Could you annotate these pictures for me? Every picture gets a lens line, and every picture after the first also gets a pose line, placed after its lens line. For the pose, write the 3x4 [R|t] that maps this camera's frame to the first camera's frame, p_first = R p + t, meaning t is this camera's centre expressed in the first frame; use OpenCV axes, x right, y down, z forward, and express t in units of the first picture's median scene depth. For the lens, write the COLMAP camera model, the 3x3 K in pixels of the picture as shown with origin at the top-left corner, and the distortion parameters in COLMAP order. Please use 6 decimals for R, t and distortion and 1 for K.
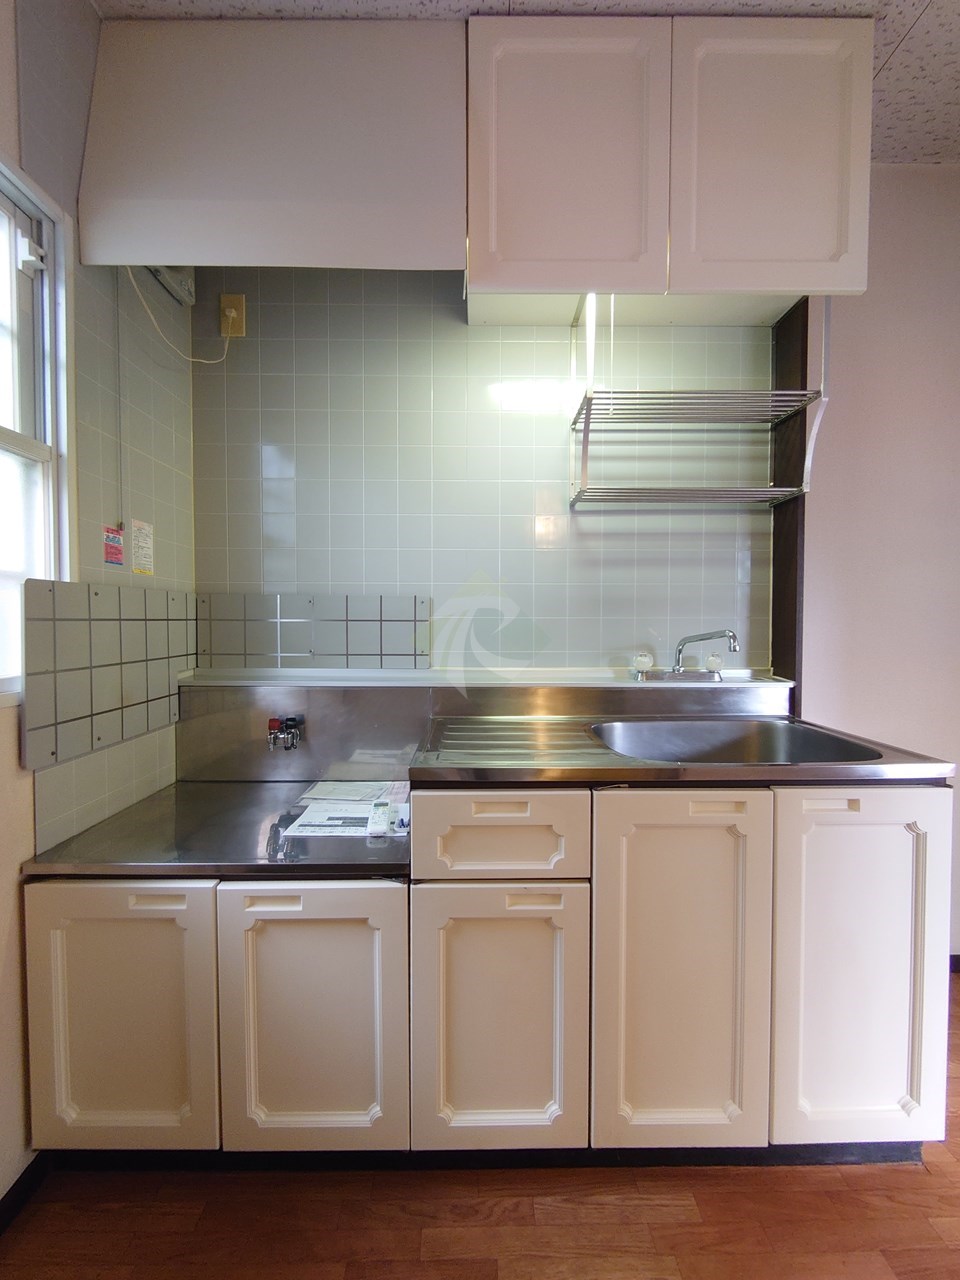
lens RADIAL K [[548.7, 0, 483.5], [0, 548.7, 639.3], [0, 0, 1]] dist [0.001361, -0.001549]
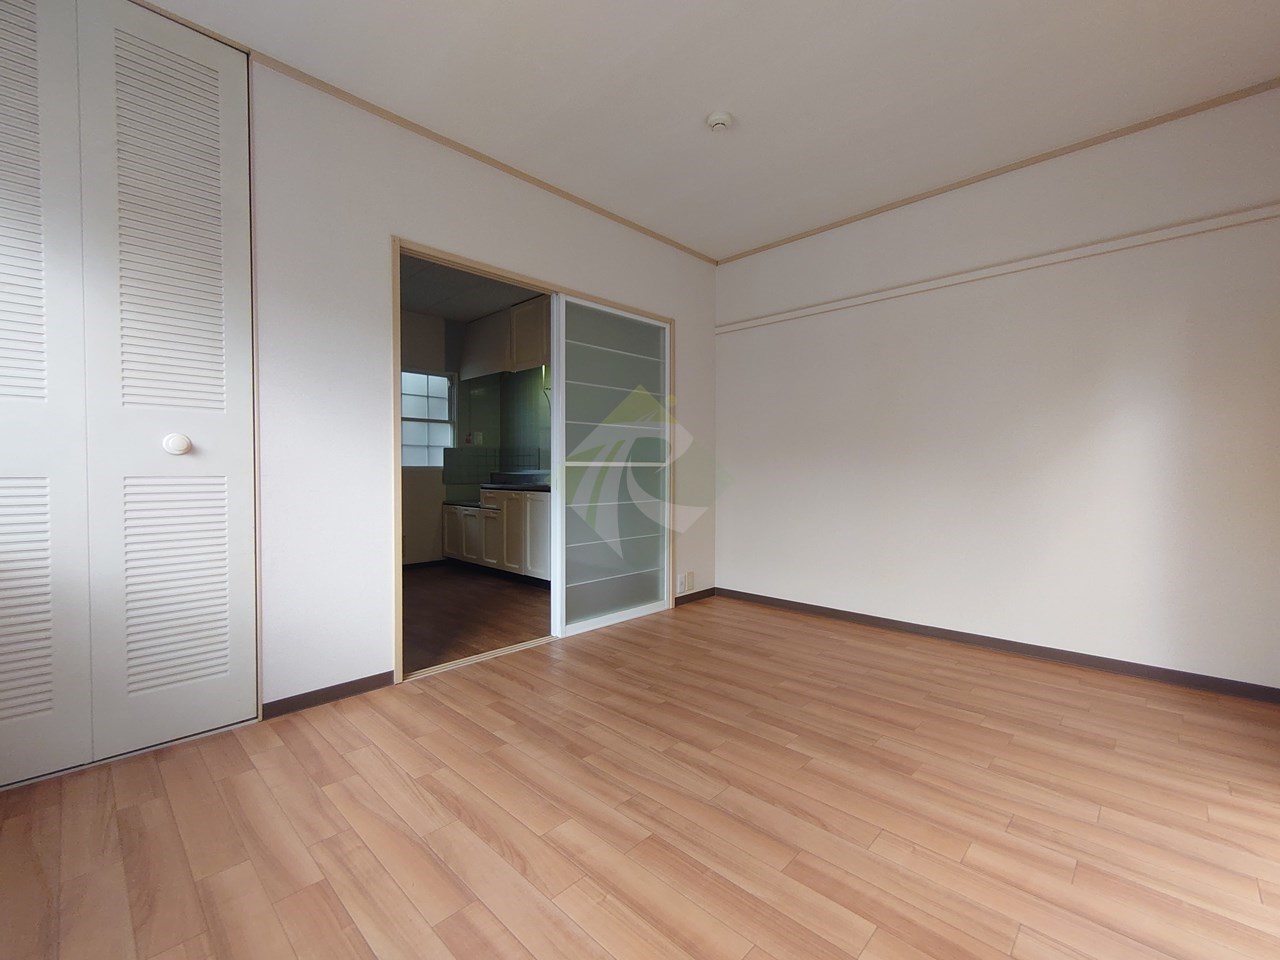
lens RADIAL K [[548.7, 0, 638.2], [0, 548.7, 478.2], [0, 0, 1]] dist [0.001361, -0.001549]
pose [[0.700011, 0.006412, -0.714103, 4.181145], [-0.022555, 0.999659, -0.013134, 0.211477], [0.713776, 0.025301, 0.699917, -1.352129]]
